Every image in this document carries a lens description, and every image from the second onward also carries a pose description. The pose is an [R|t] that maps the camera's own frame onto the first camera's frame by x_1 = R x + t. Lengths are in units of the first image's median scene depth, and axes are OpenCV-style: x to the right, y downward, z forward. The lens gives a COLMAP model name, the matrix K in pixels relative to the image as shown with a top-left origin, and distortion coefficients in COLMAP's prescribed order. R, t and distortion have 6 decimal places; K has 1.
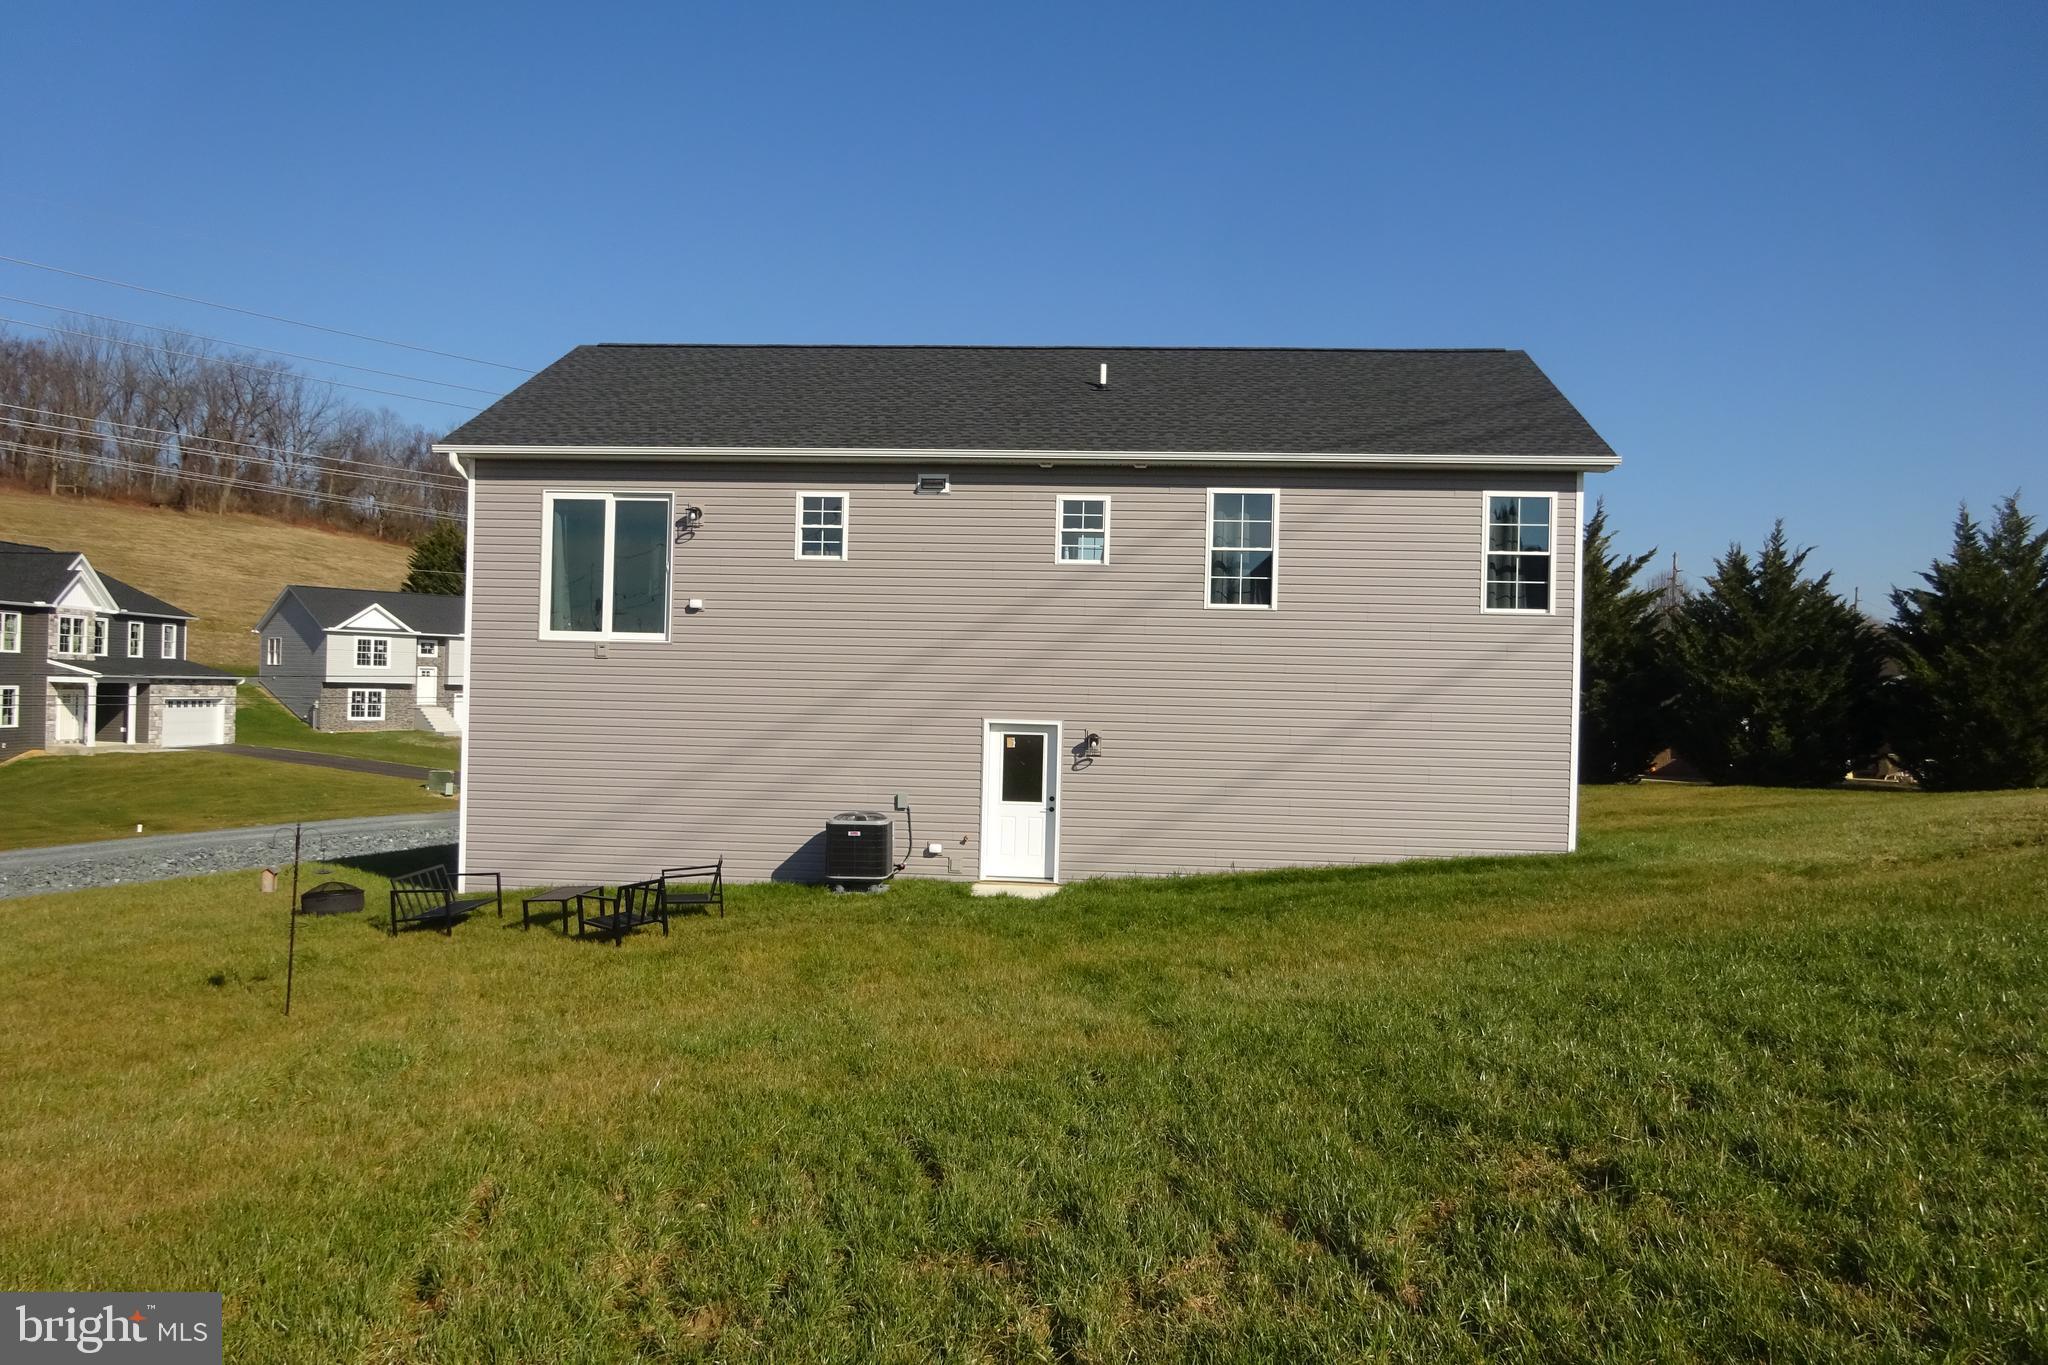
lens RADIAL K [[1503.4, 0, 1024.0], [0, 1503.4, 682.5], [0, 0, 1]] dist [-0.001815, -0.005110]
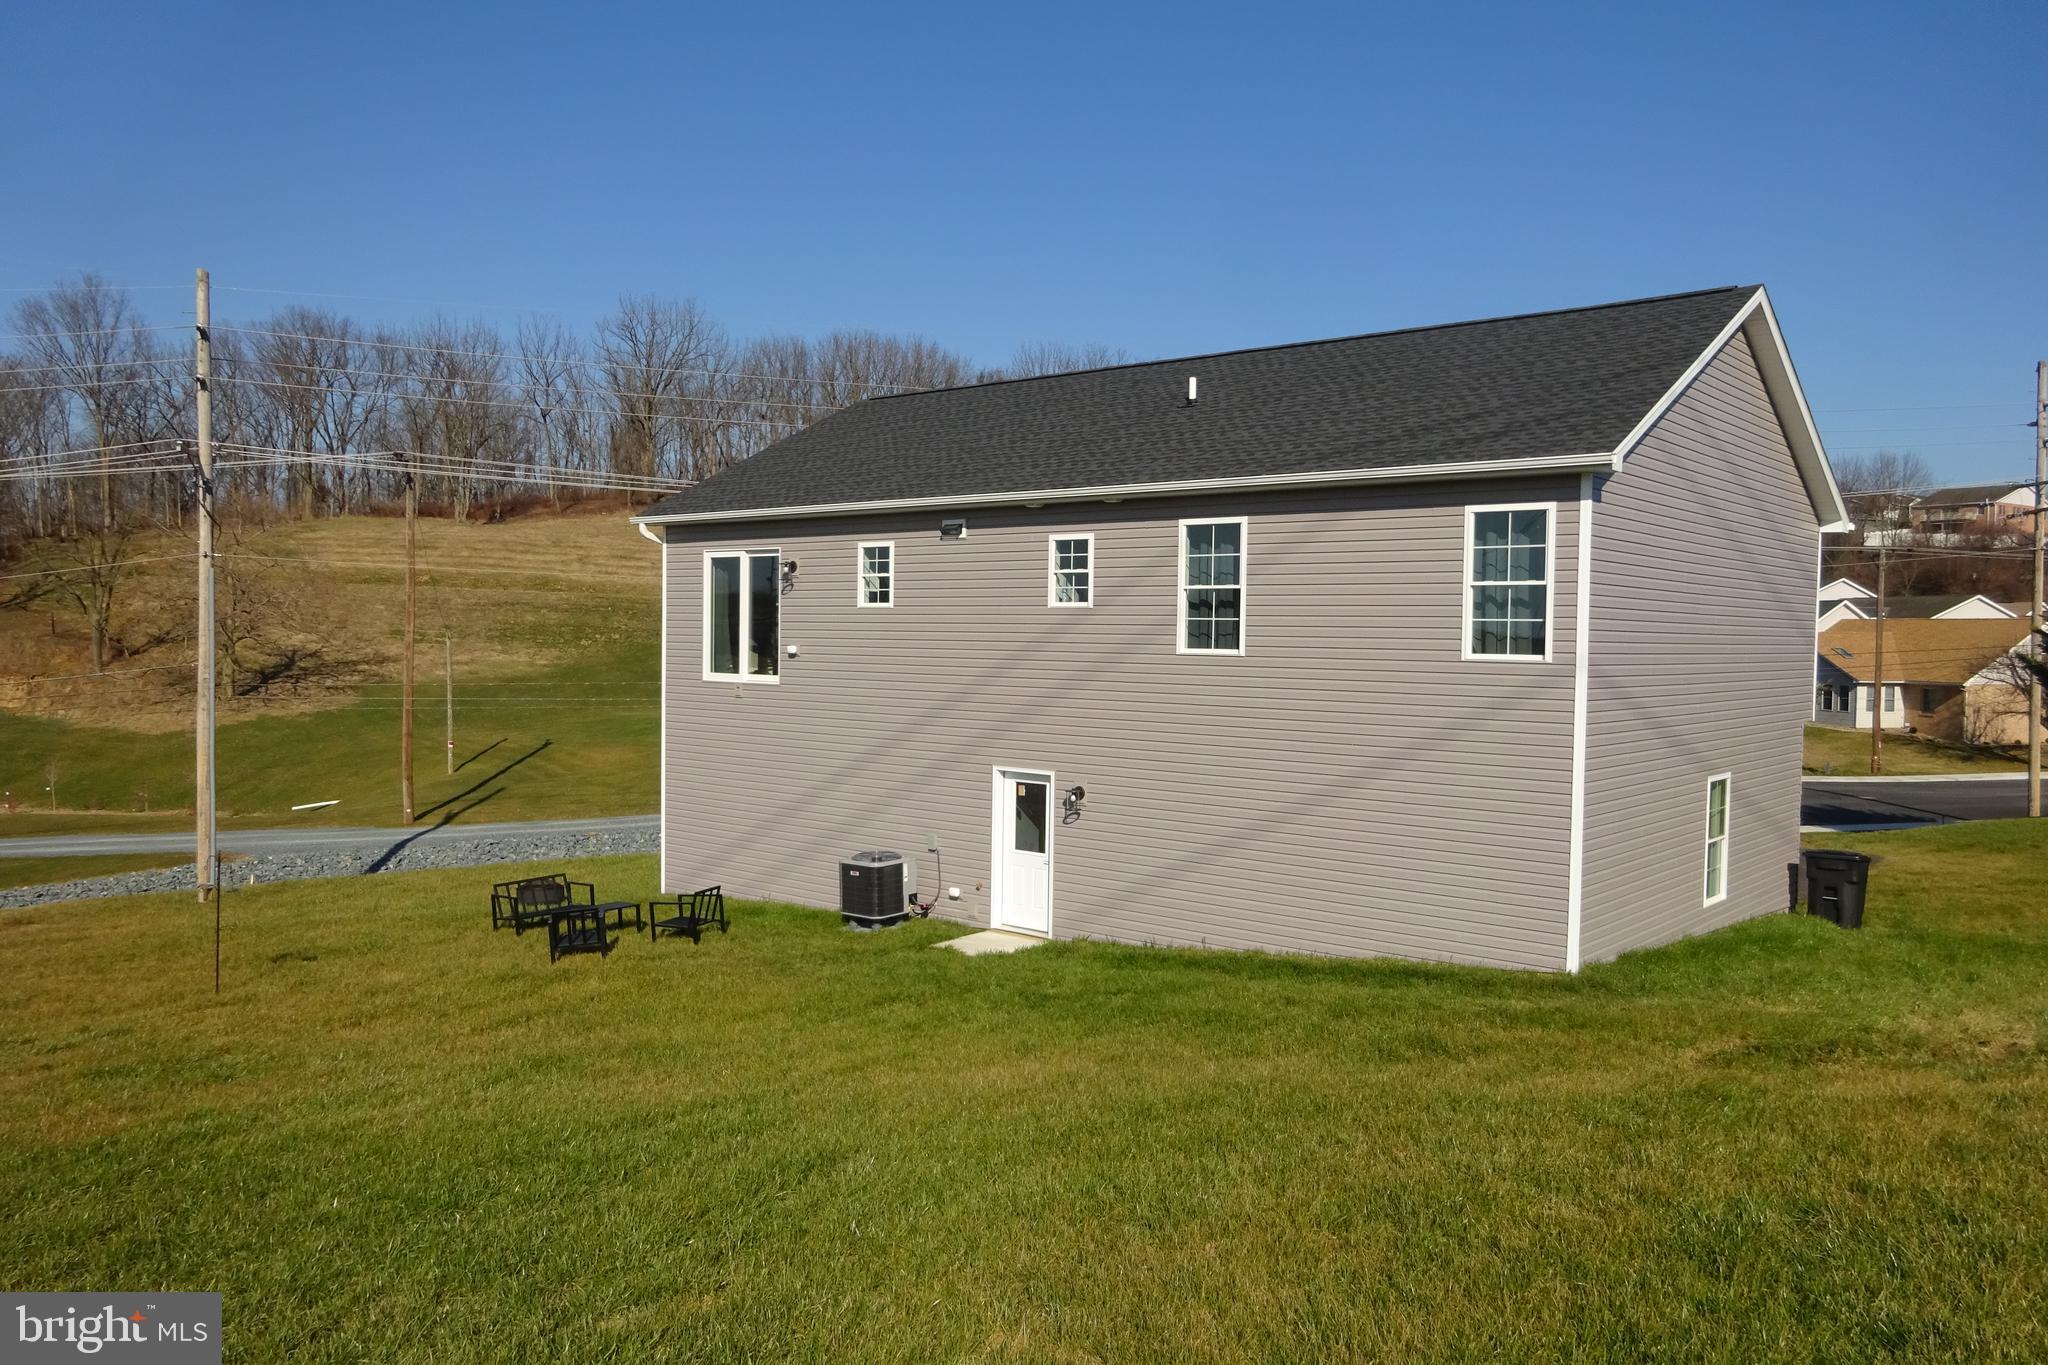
lens RADIAL K [[1503.4, 0, 1024.0], [0, 1503.4, 682.5], [0, 0, 1]] dist [-0.001815, -0.005110]
pose [[0.811543, 0.007111, -0.584249, 0.561240], [0.009099, 0.999651, 0.024805, -0.054285], [0.584221, -0.025446, 0.811195, 0.210970]]
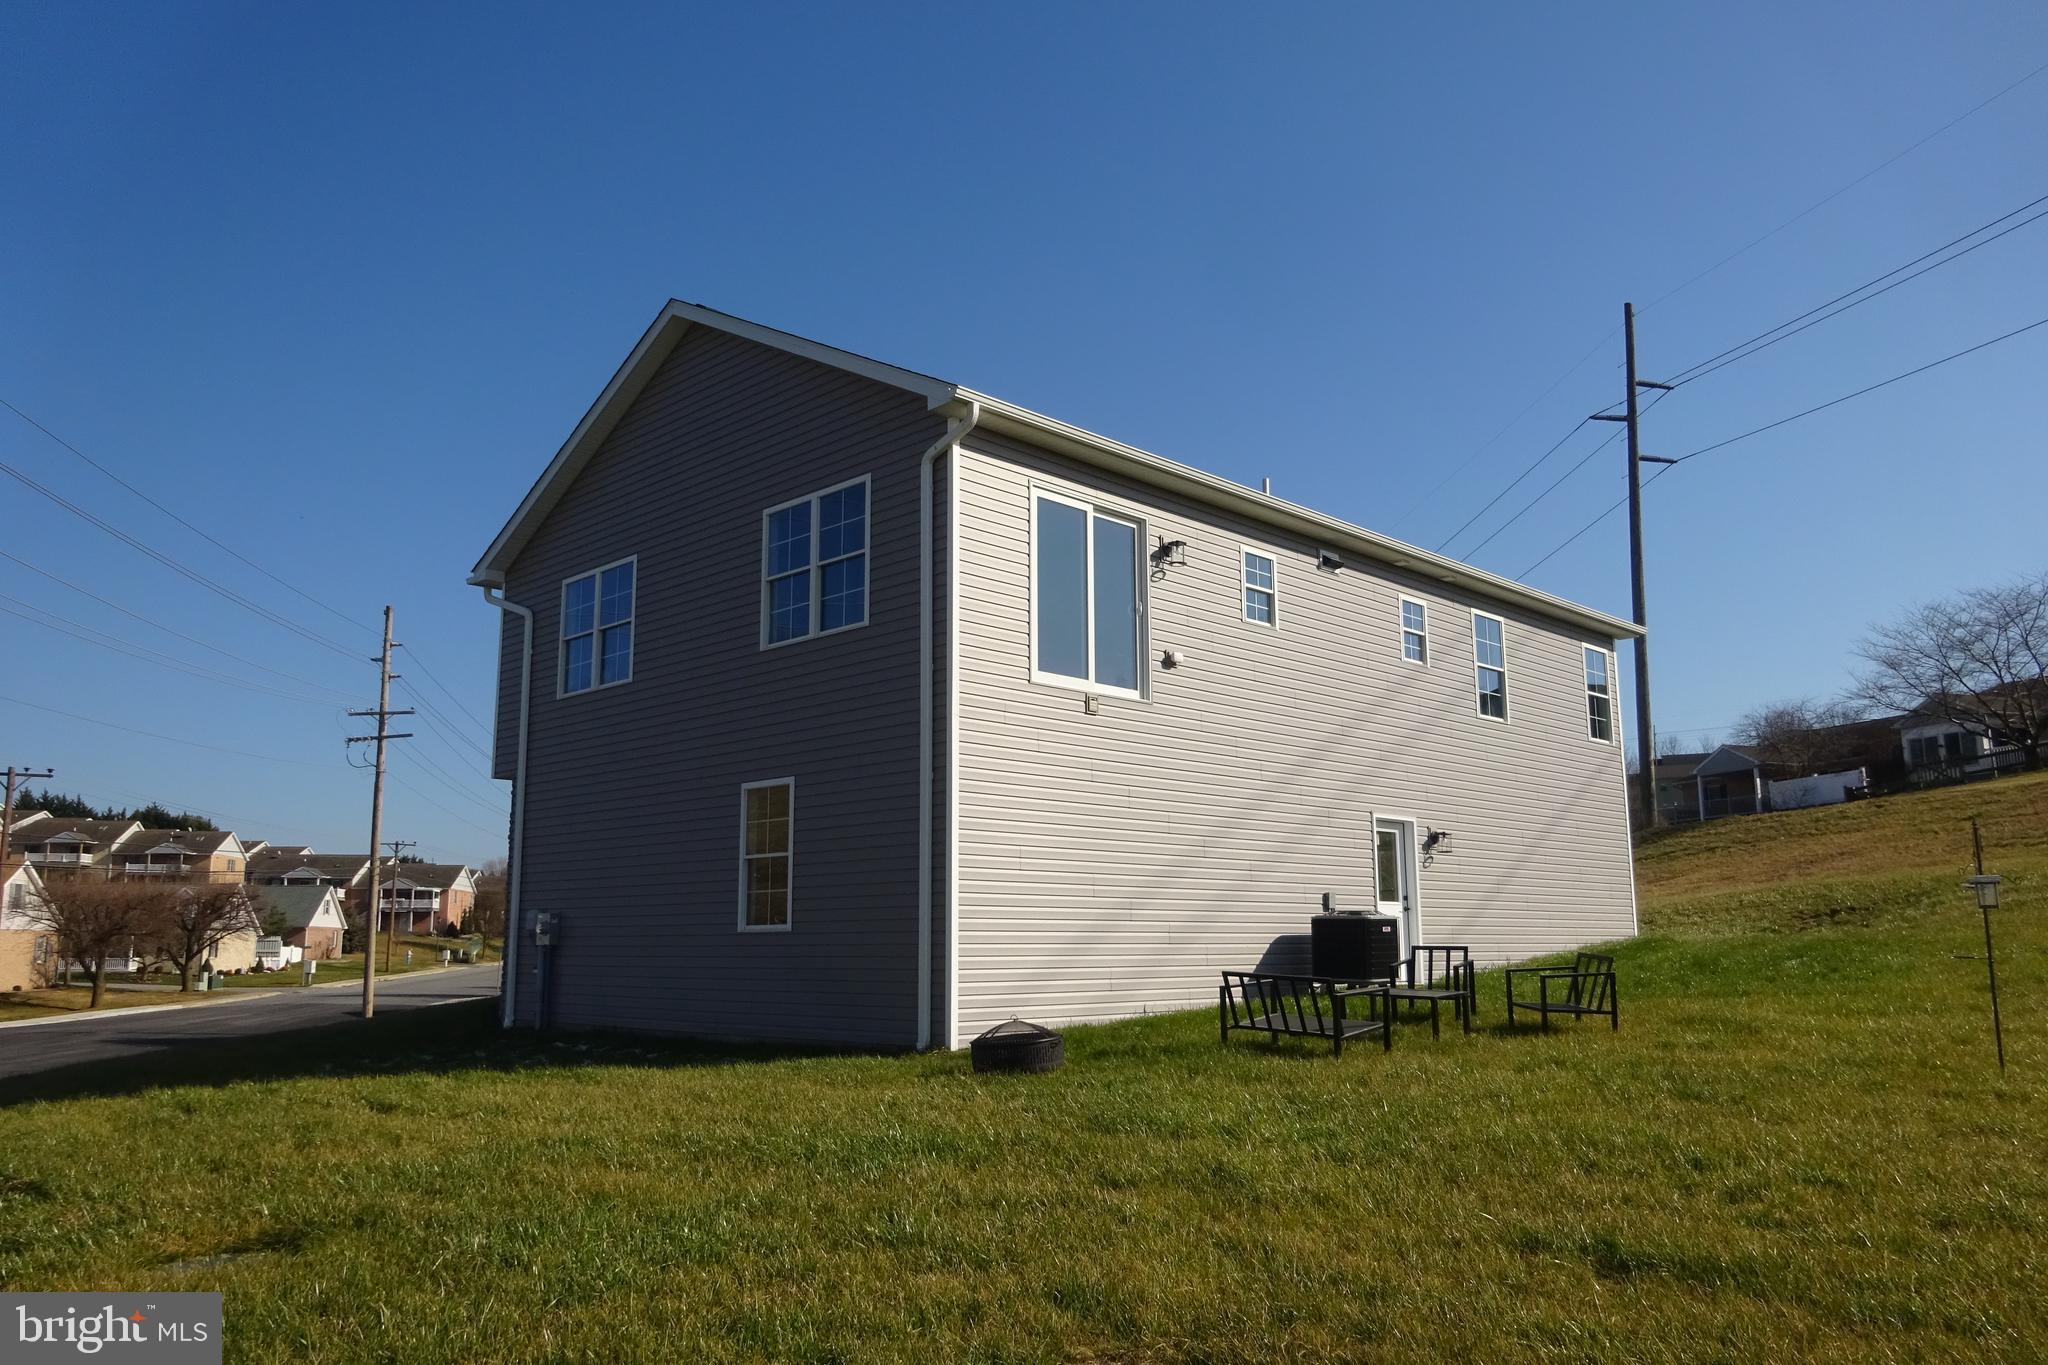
lens RADIAL K [[1503.4, 0, 1024.0], [0, 1503.4, 682.5], [0, 0, 1]] dist [-0.001815, -0.005110]
pose [[0.645849, 0.109099, 0.755630, -0.887838], [0.014487, 0.987808, -0.155003, 0.086295], [-0.763328, 0.111055, 0.636394, 0.550468]]
